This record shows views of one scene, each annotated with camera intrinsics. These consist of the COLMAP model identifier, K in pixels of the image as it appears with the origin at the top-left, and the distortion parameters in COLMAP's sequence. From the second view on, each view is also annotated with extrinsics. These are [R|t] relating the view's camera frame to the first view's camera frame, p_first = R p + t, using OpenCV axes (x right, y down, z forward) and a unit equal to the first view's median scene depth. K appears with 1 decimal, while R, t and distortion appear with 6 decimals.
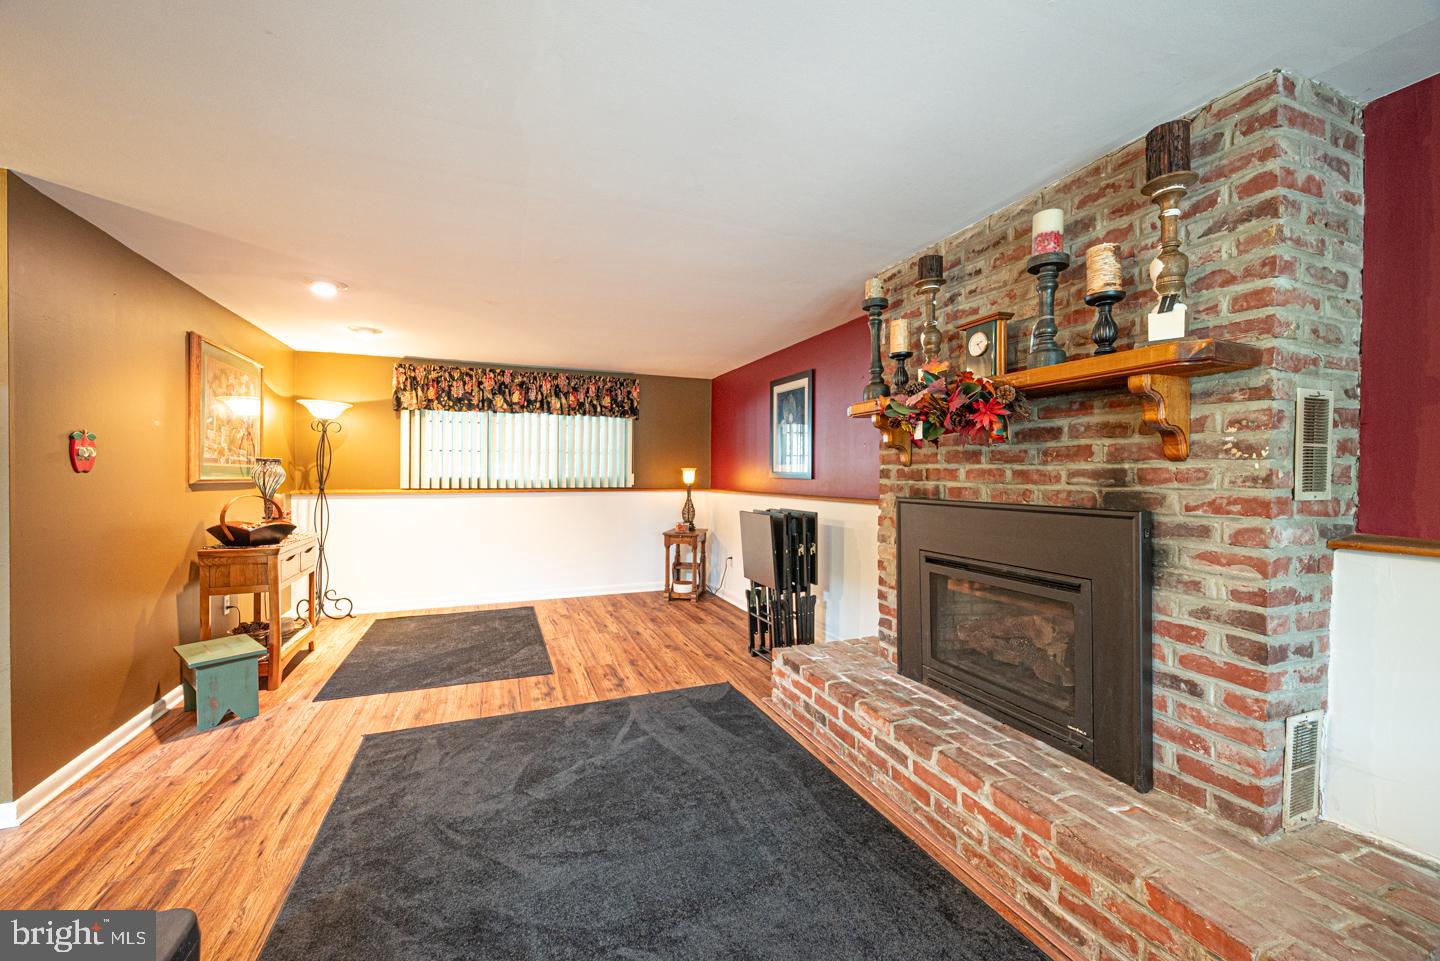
lens RADIAL K [[565.9, 0, 717.9], [0, 565.9, 474.6], [0, 0, 1]] dist [-0.001501, 0.000458]
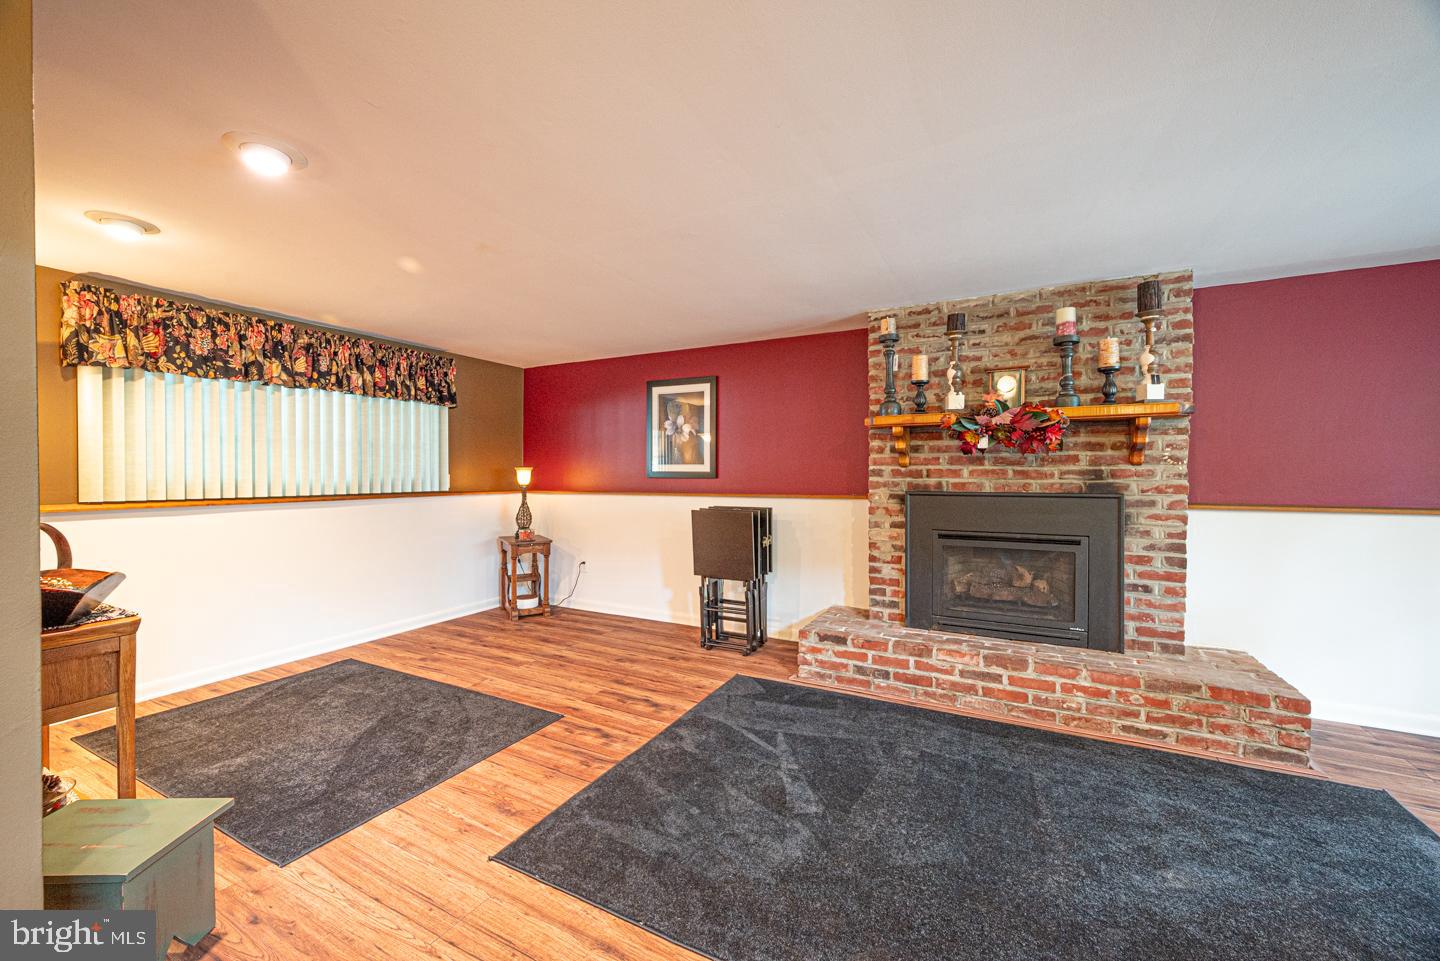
lens RADIAL K [[565.9, 0, 695.5], [0, 565.9, 475.4], [0, 0, 1]] dist [-0.001501, 0.000458]
pose [[0.767091, -0.007943, 0.641489, -1.068552], [0.005170, 0.999967, 0.006199, -0.007594], [-0.641517, -0.001439, 0.767108, 0.386174]]
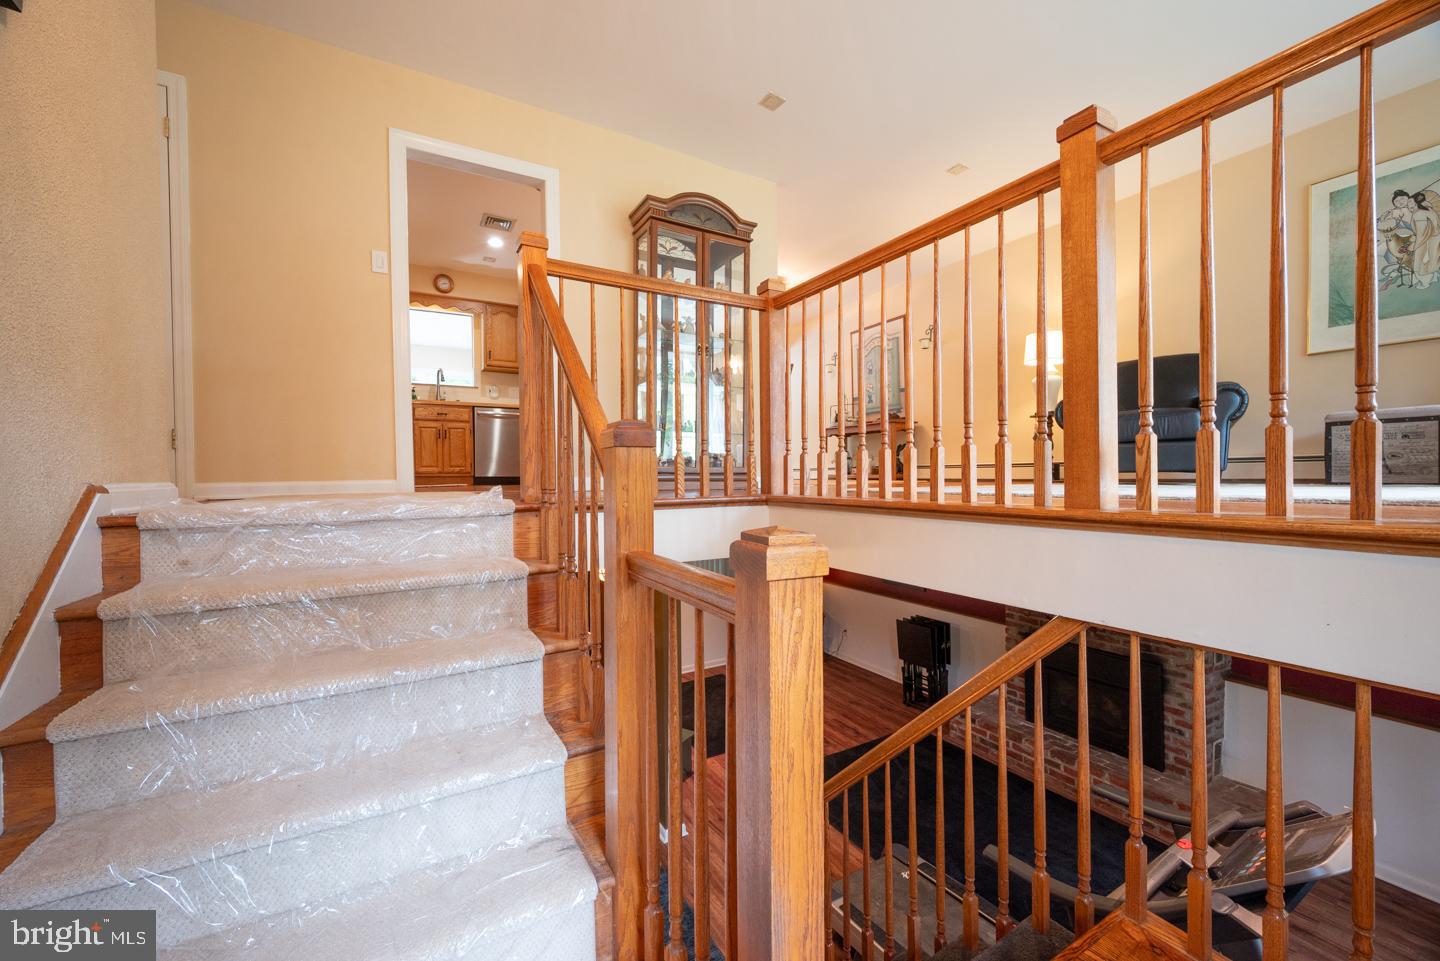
lens RADIAL K [[565.9, 0, 709.4], [0, 565.9, 471.3], [0, 0, 1]] dist [-0.001501, 0.000458]
pose [[0.990726, -0.017444, 0.134751, -1.276251], [0.017790, 0.999841, -0.001362, -0.667260], [-0.134705, 0.003747, 0.990879, -1.017786]]
